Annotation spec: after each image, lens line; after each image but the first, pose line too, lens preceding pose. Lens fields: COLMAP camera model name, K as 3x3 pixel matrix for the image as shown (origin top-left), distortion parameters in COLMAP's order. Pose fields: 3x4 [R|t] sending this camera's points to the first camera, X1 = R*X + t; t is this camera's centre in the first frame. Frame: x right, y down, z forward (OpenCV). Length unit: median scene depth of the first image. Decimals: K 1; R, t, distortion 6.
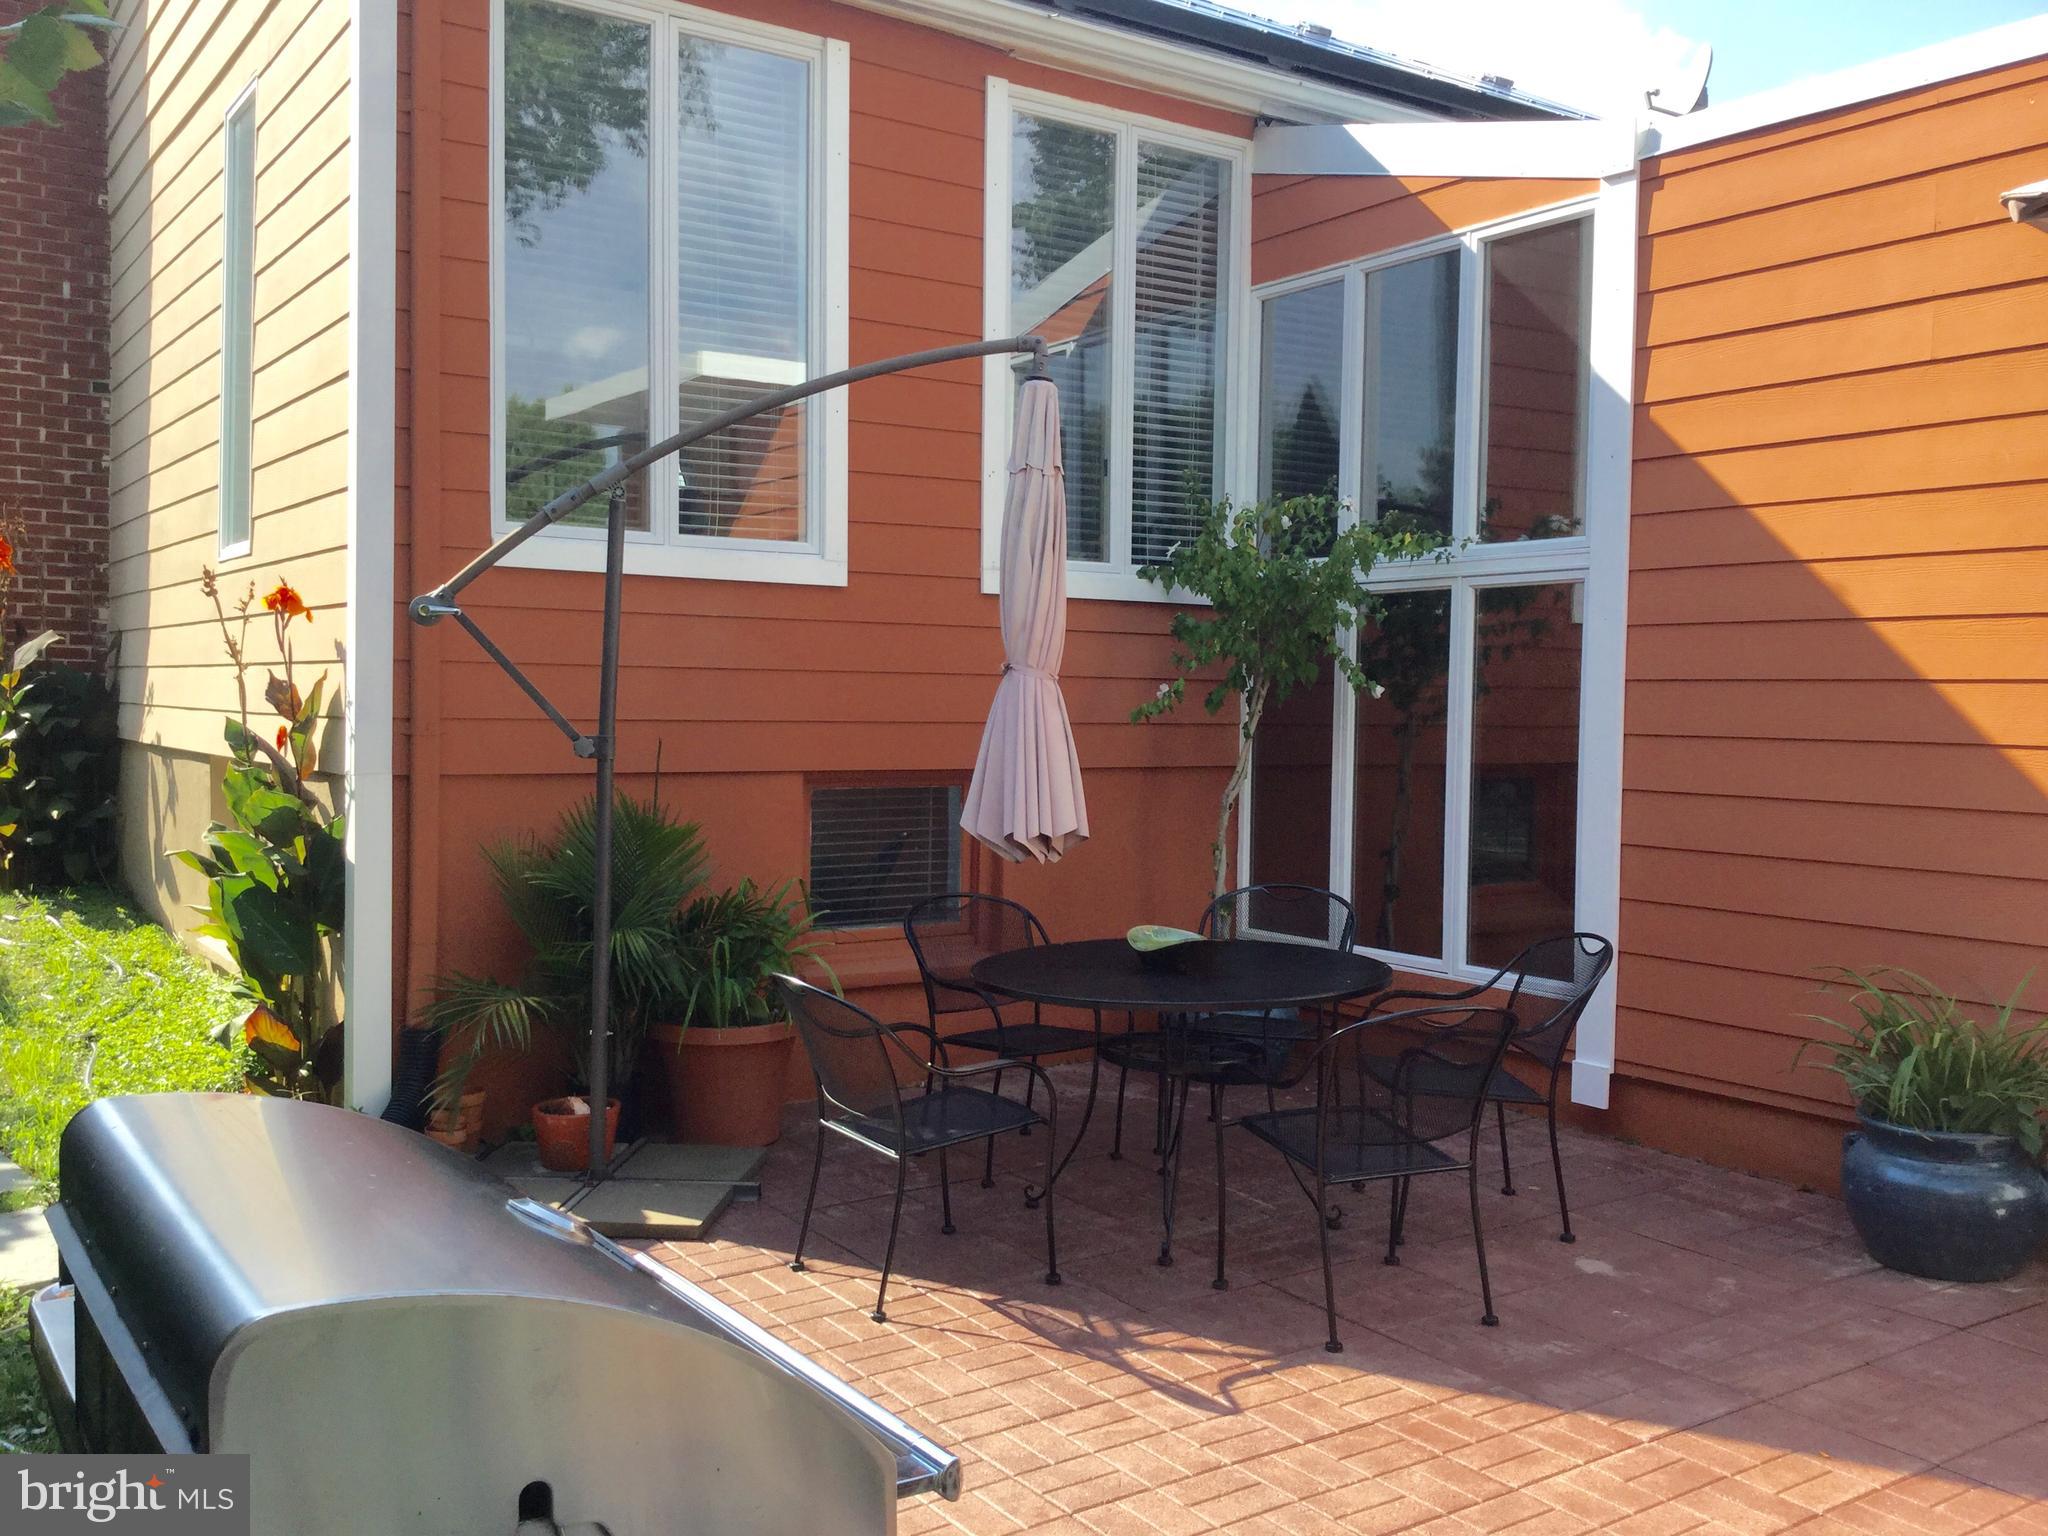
lens RADIAL K [[1832.9, 0, 1024.0], [0, 1832.9, 768.0], [0, 0, 1]] dist [0.067541, -0.011356]
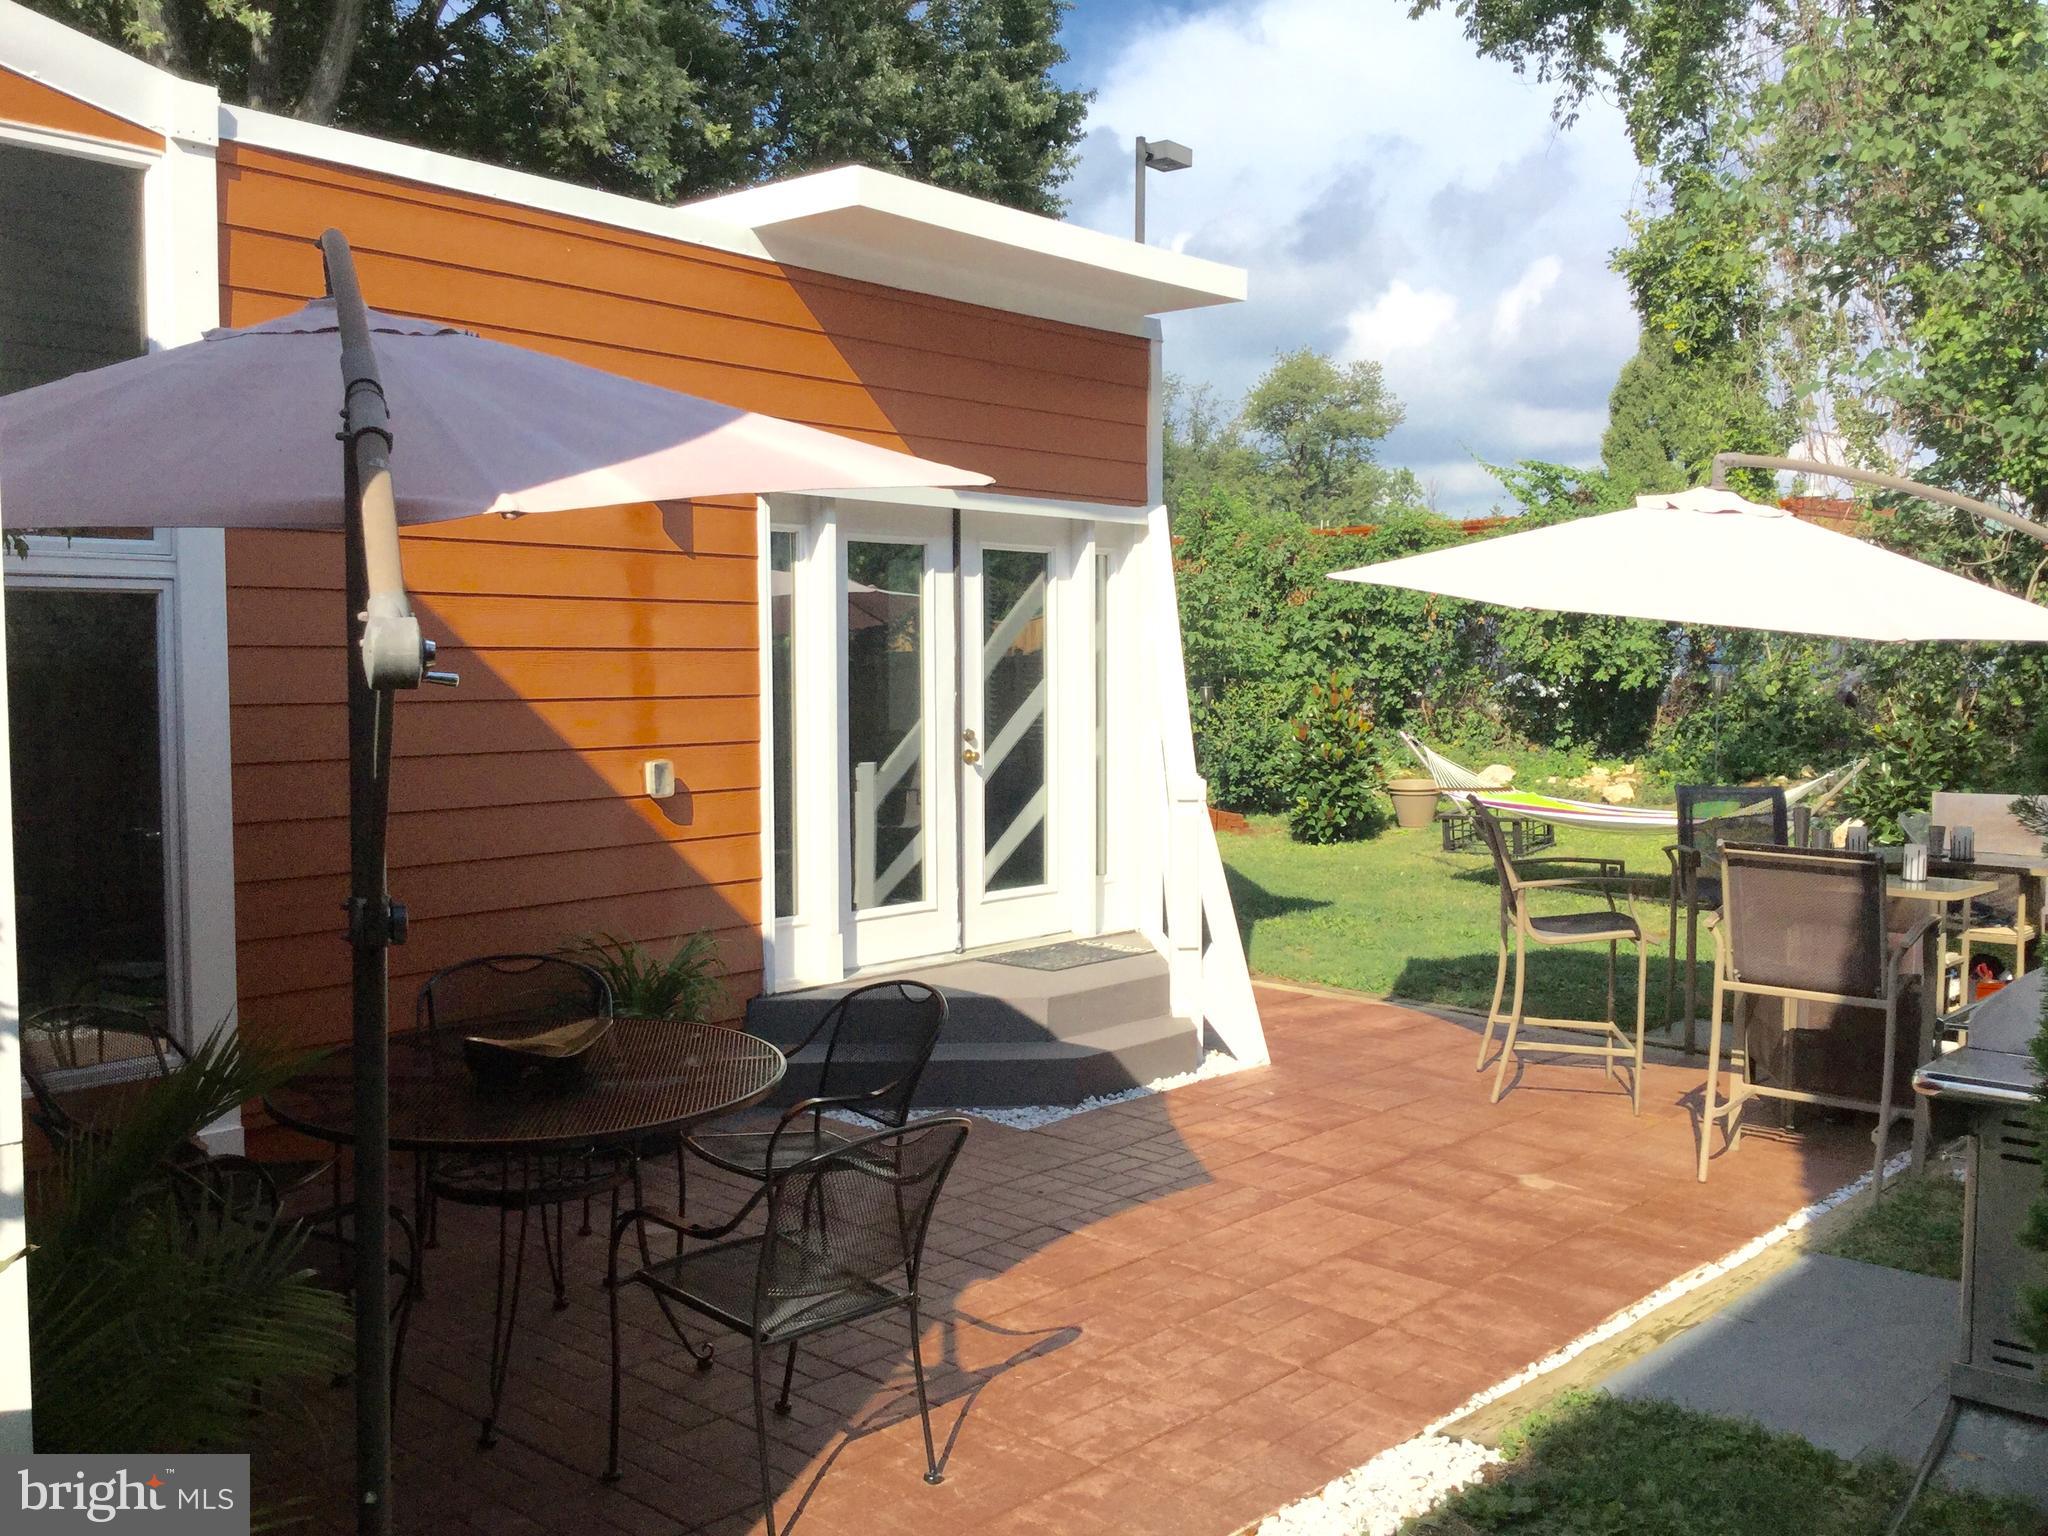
lens RADIAL K [[1832.9, 0, 1024.0], [0, 1832.9, 768.0], [0, 0, 1]] dist [0.067541, -0.011356]
pose [[-0.234887, -0.074788, 0.969141, -0.676445], [0.037196, 0.995614, 0.085846, -0.083001], [-0.971311, 0.056212, -0.231075, 0.845497]]
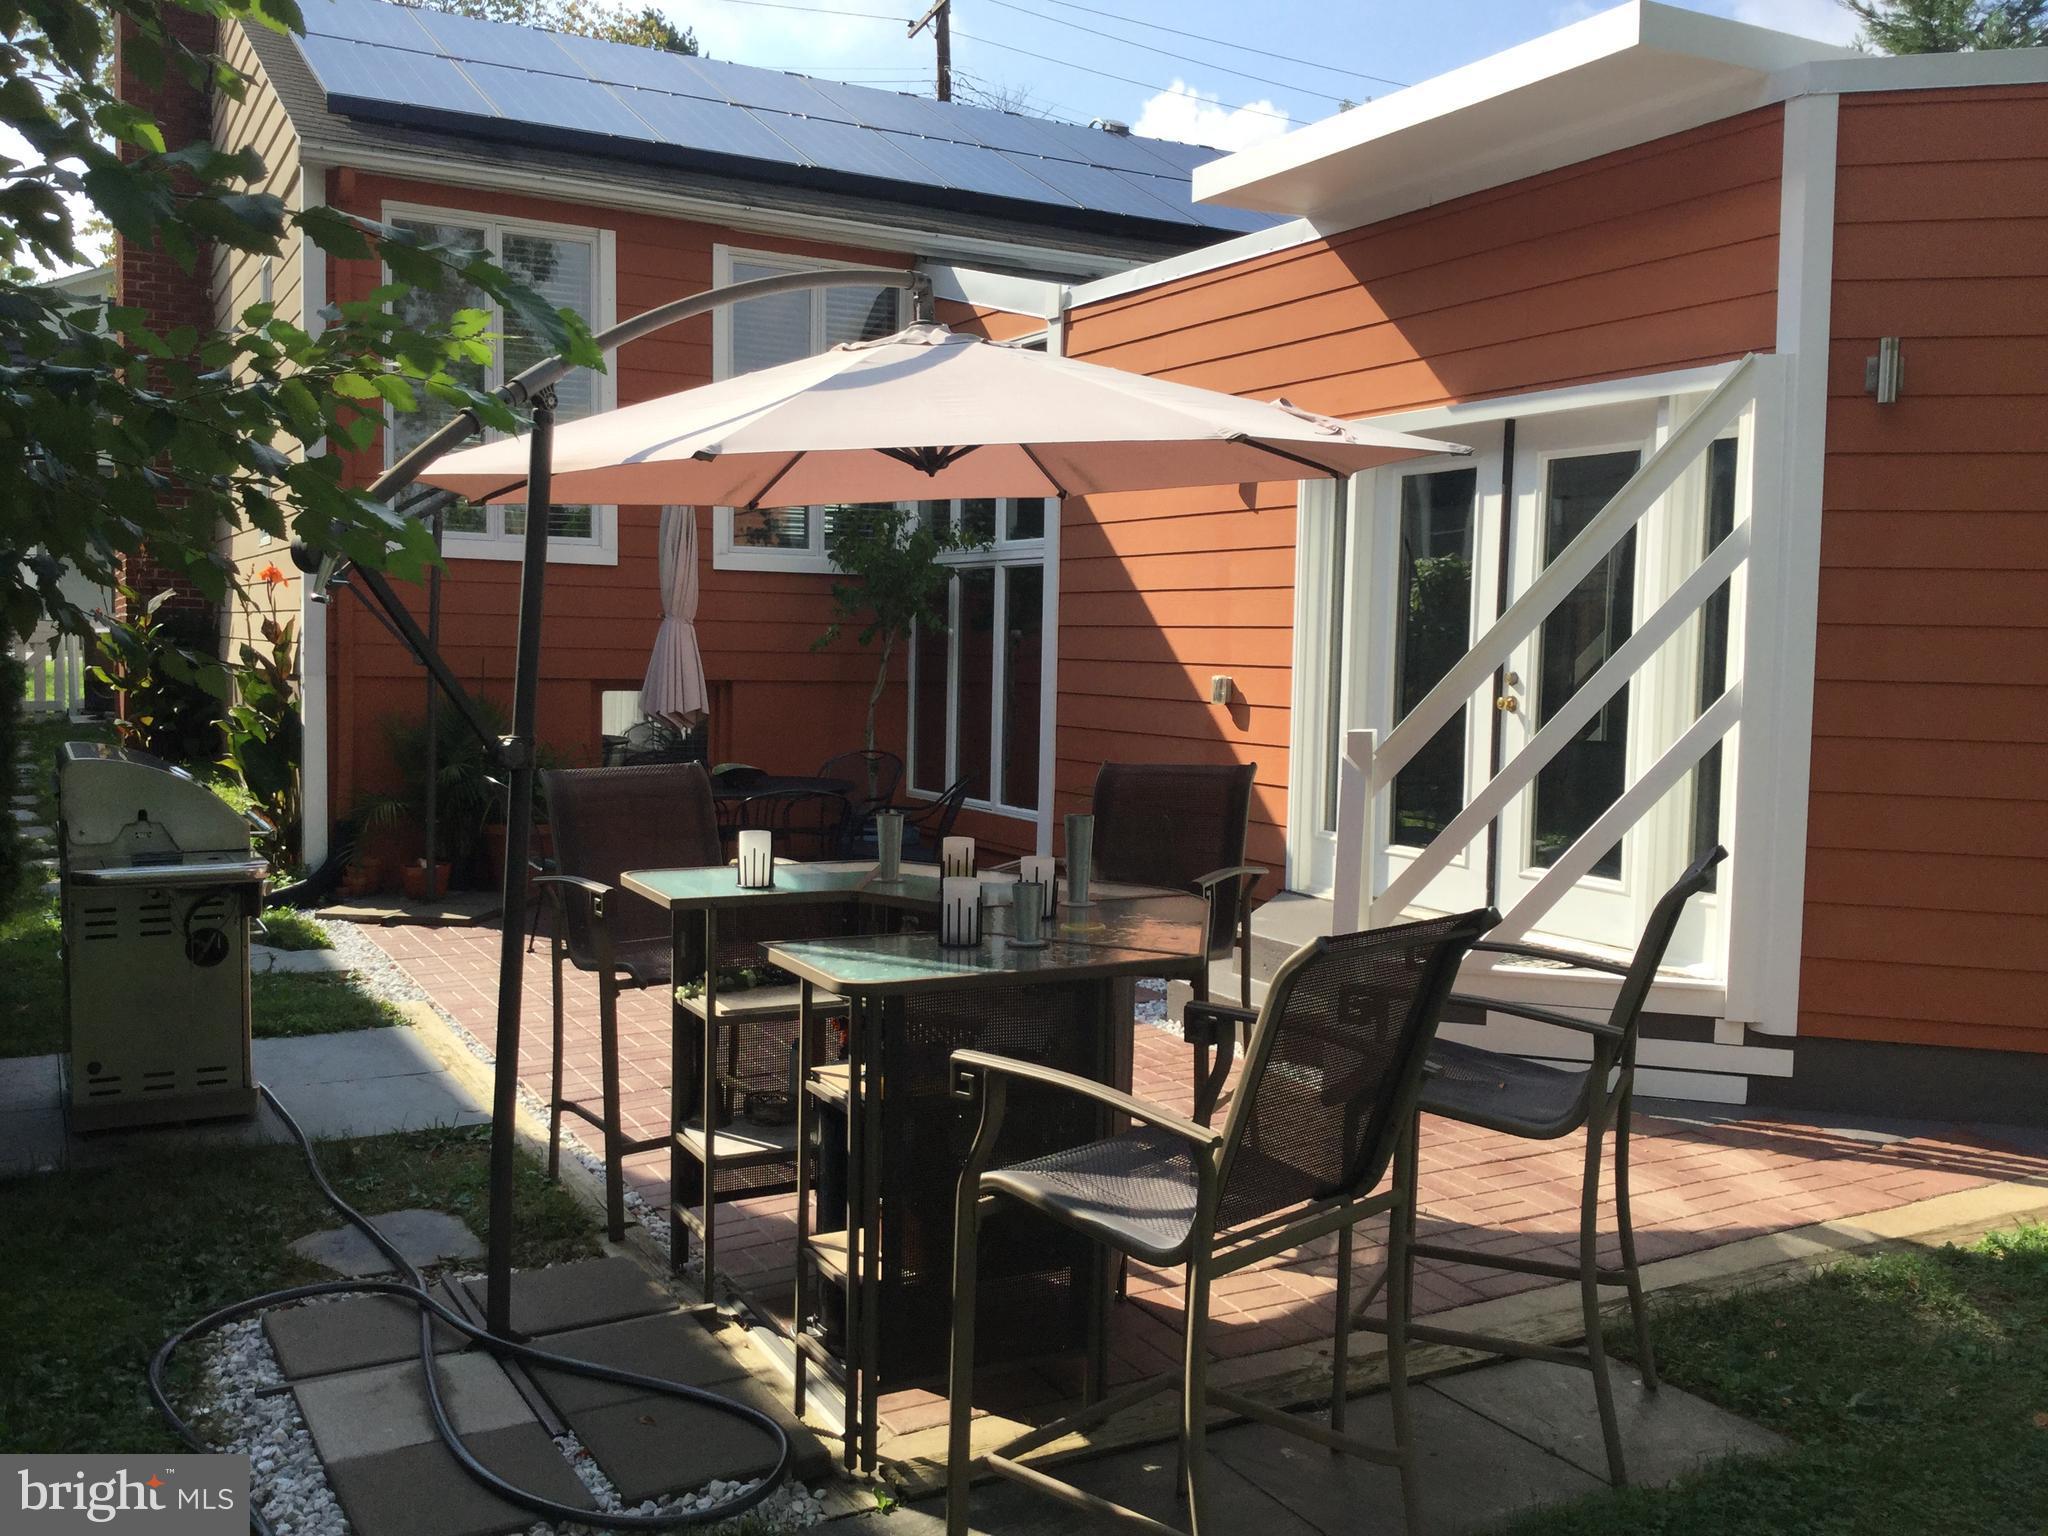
lens RADIAL K [[1832.9, 0, 1024.0], [0, 1832.9, 768.0], [0, 0, 1]] dist [0.067541, -0.011356]
pose [[0.995601, 0.011939, -0.092927, 0.455301], [-0.009351, 0.999558, 0.028234, 0.034120], [0.093223, -0.027241, 0.995273, -0.647739]]
